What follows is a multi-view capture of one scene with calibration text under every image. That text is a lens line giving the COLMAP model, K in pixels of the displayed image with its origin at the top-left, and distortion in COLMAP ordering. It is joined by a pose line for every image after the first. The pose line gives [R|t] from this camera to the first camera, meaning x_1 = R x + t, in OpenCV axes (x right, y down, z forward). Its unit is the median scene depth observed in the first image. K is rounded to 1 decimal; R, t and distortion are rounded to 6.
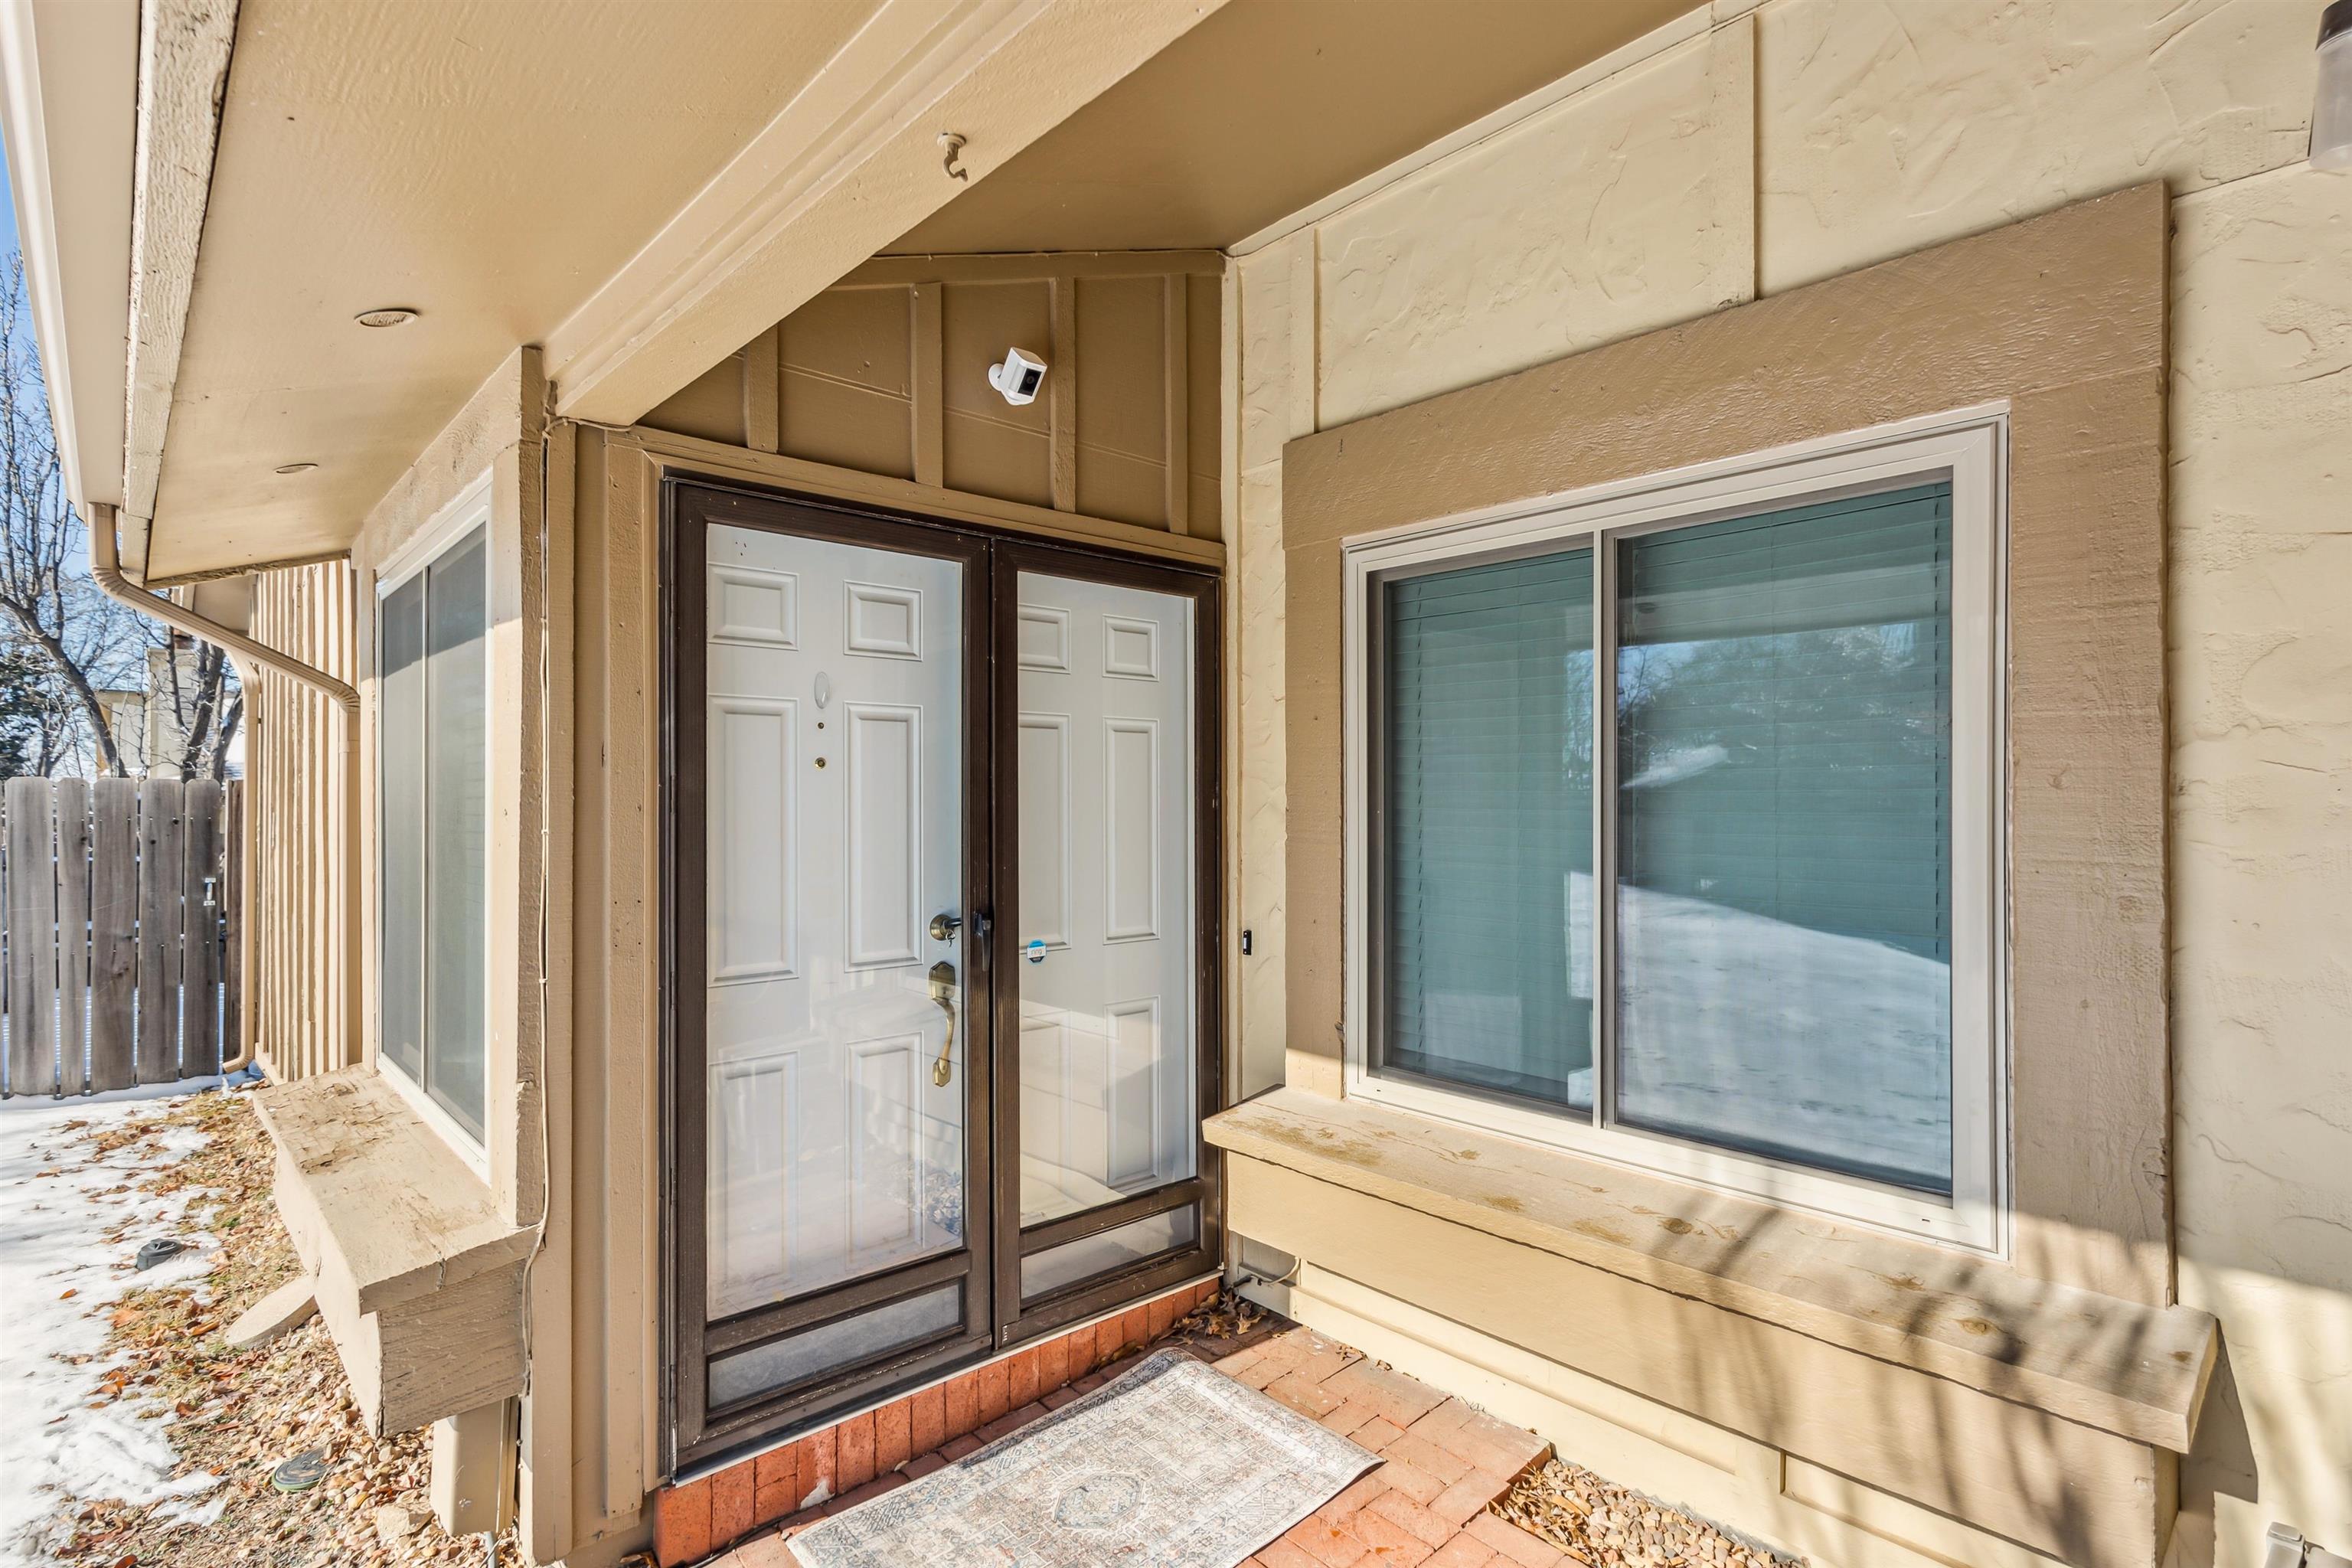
lens RADIAL K [[1128.4, 0, 1189.4], [0, 1128.4, 787.5], [0, 0, 1]] dist [0.002658, 0.000138]
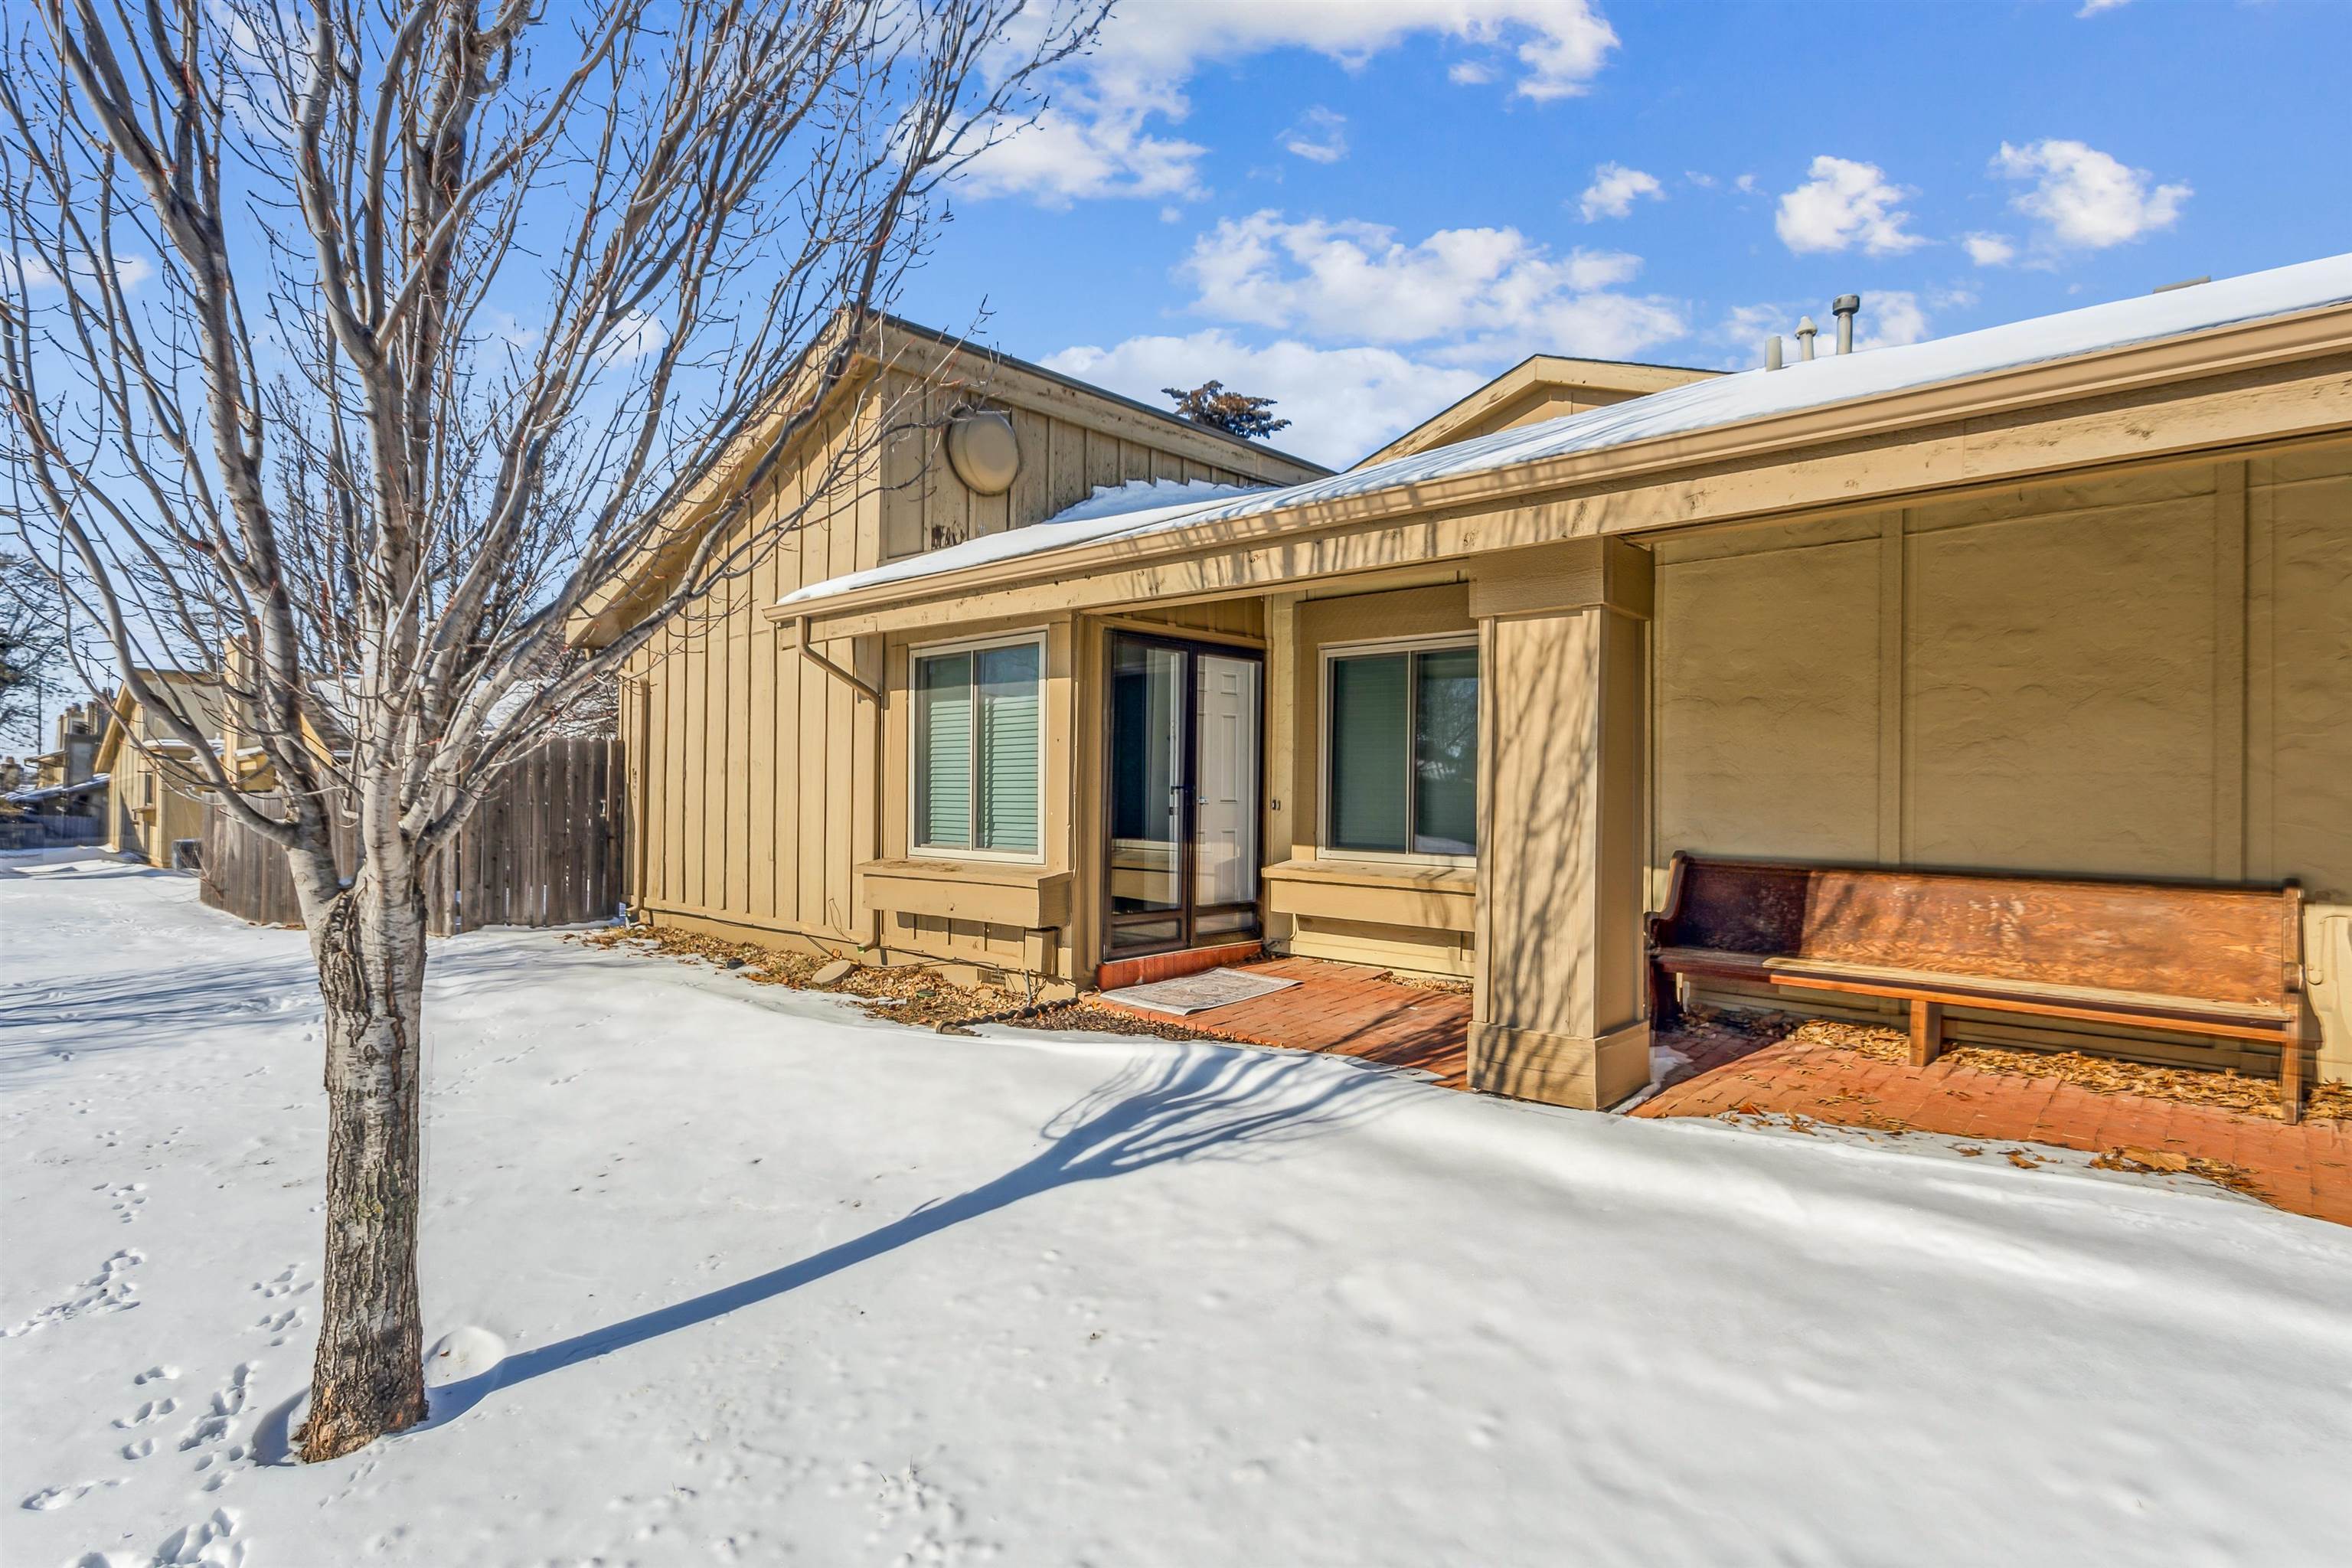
lens RADIAL K [[1128.4, 0, 1189.4], [0, 1128.4, 787.5], [0, 0, 1]] dist [0.002658, 0.000138]
pose [[0.995440, 0.007262, 0.095116, -0.383738], [-0.007963, 0.999944, 0.006989, 0.090144], [-0.095060, -0.007714, 0.995442, -1.479206]]
